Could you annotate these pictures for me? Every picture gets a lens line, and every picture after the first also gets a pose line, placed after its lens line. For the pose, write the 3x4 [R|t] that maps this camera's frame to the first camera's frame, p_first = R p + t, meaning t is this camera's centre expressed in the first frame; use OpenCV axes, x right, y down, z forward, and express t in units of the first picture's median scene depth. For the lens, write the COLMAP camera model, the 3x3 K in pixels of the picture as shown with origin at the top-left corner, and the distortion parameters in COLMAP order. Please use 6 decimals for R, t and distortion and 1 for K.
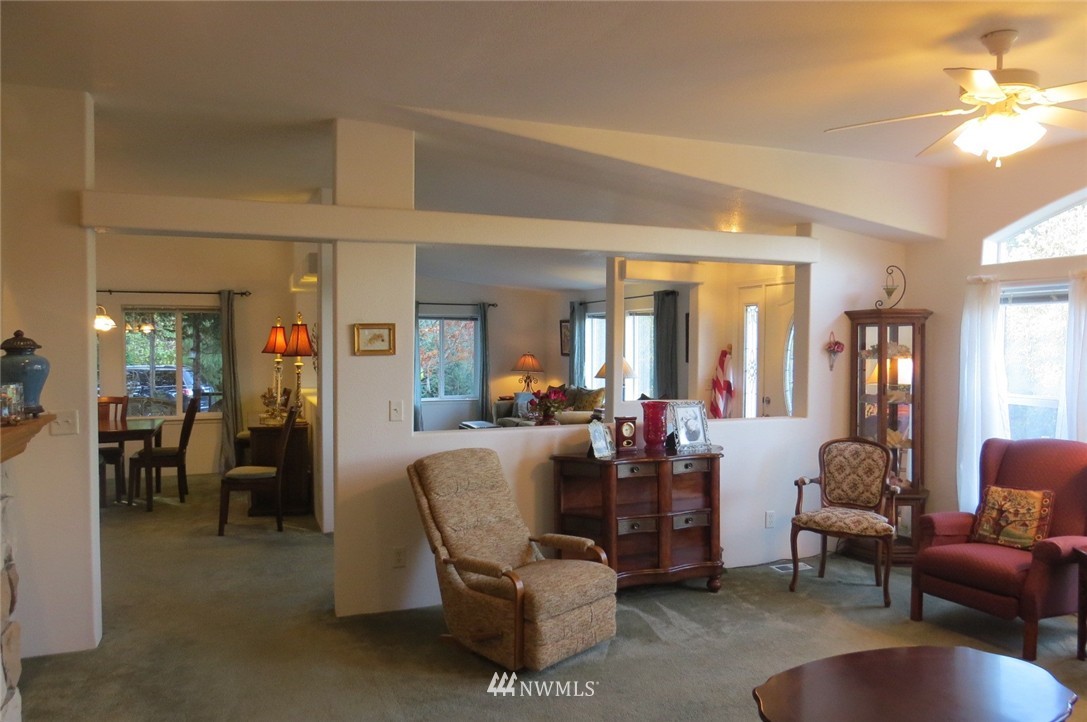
lens RADIAL K [[786.6, 0, 549.3], [0, 786.6, 357.5], [0, 0, 1]] dist [-0.030670, 0.014069]
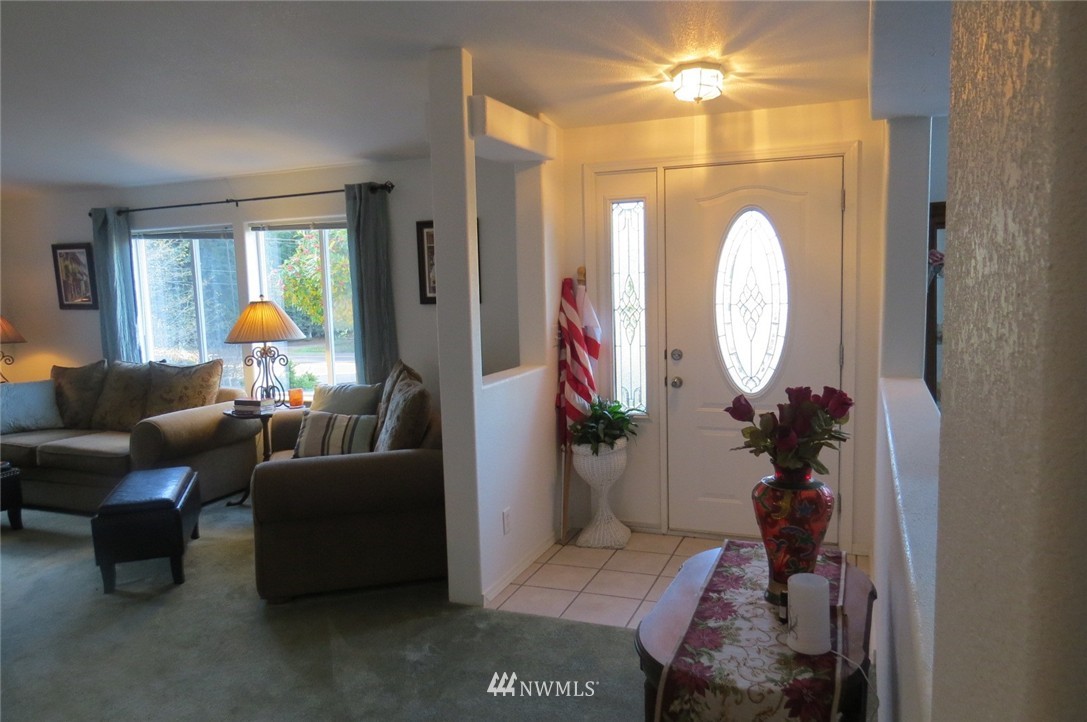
lens RADIAL K [[786.6, 0, 555.1], [0, 786.6, 362.5], [0, 0, 1]] dist [-0.030670, 0.014069]
pose [[0.689402, -0.107458, 0.716364, -0.330241], [0.048447, 0.993561, 0.102415, -0.010825], [-0.722757, -0.035899, 0.690169, 0.874609]]
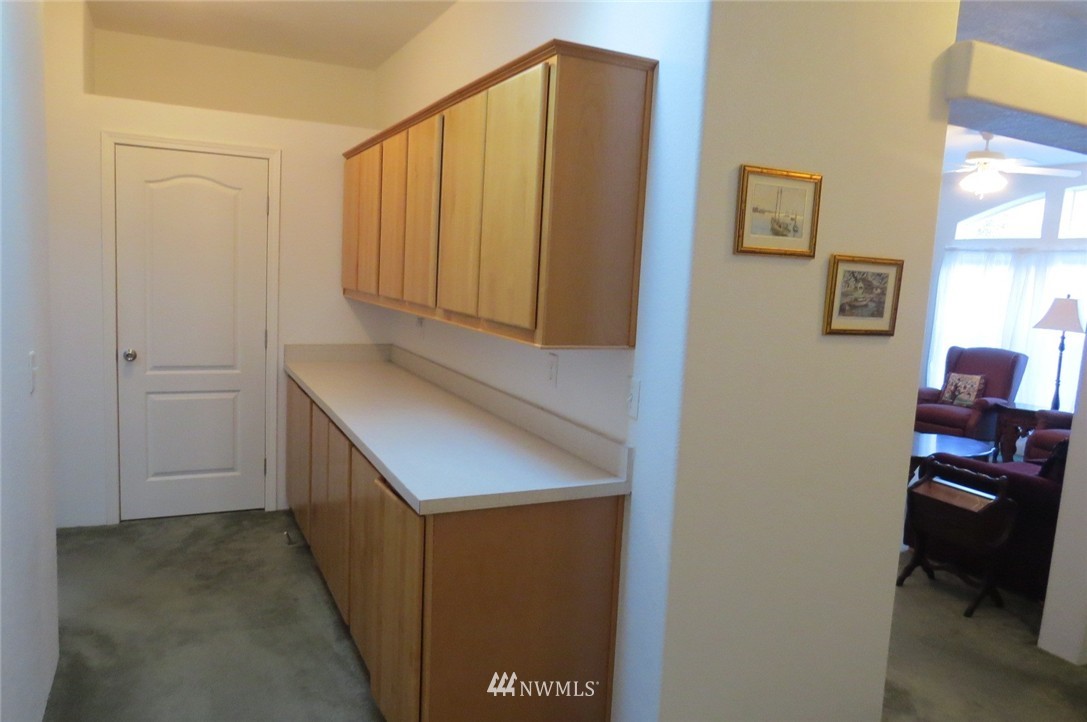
lens RADIAL K [[777.9, 0, 548.7], [0, 777.9, 370.7], [0, 0, 1]] dist [-0.004979, 0.002112]
pose [[0.996942, 0.037099, 0.068772, -0.399002], [-0.044244, 0.993438, 0.105470, 0.017950], [-0.064408, -0.108190, 0.992042, -0.585835]]
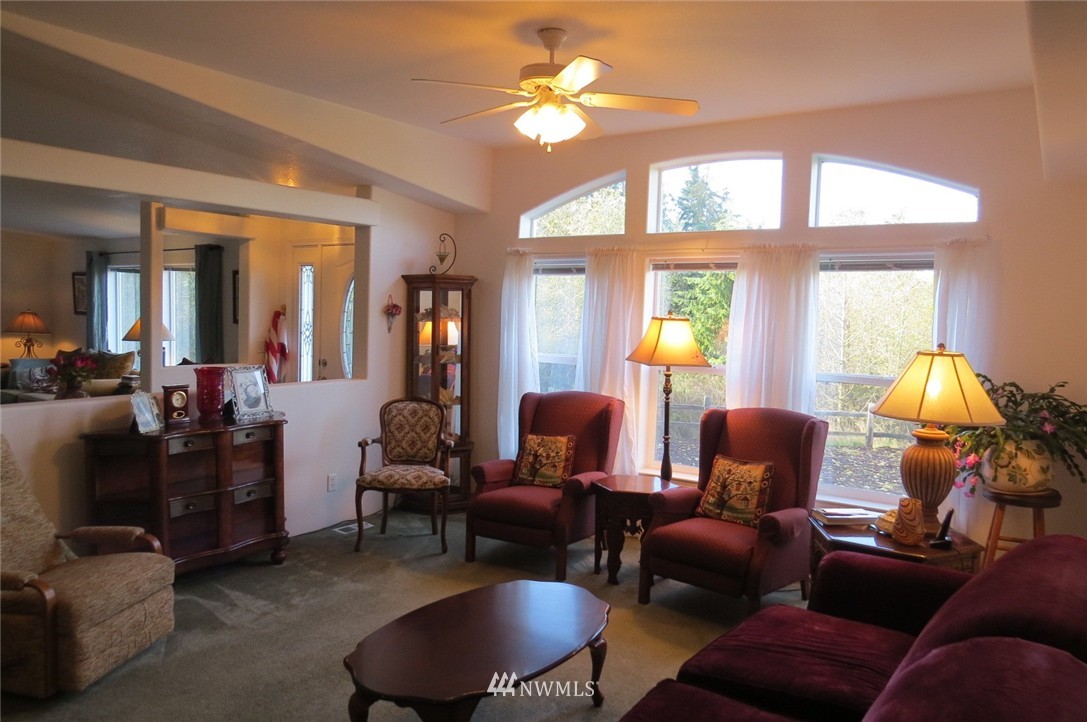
lens RADIAL K [[786.6, 0, 562.7], [0, 786.6, 359.4], [0, 0, 1]] dist [-0.030670, 0.014069]
pose [[0.835173, -0.017643, 0.549704, -0.017881], [-0.010995, 0.998750, 0.048761, -0.000995], [-0.549877, -0.046768, 0.833935, 0.019941]]
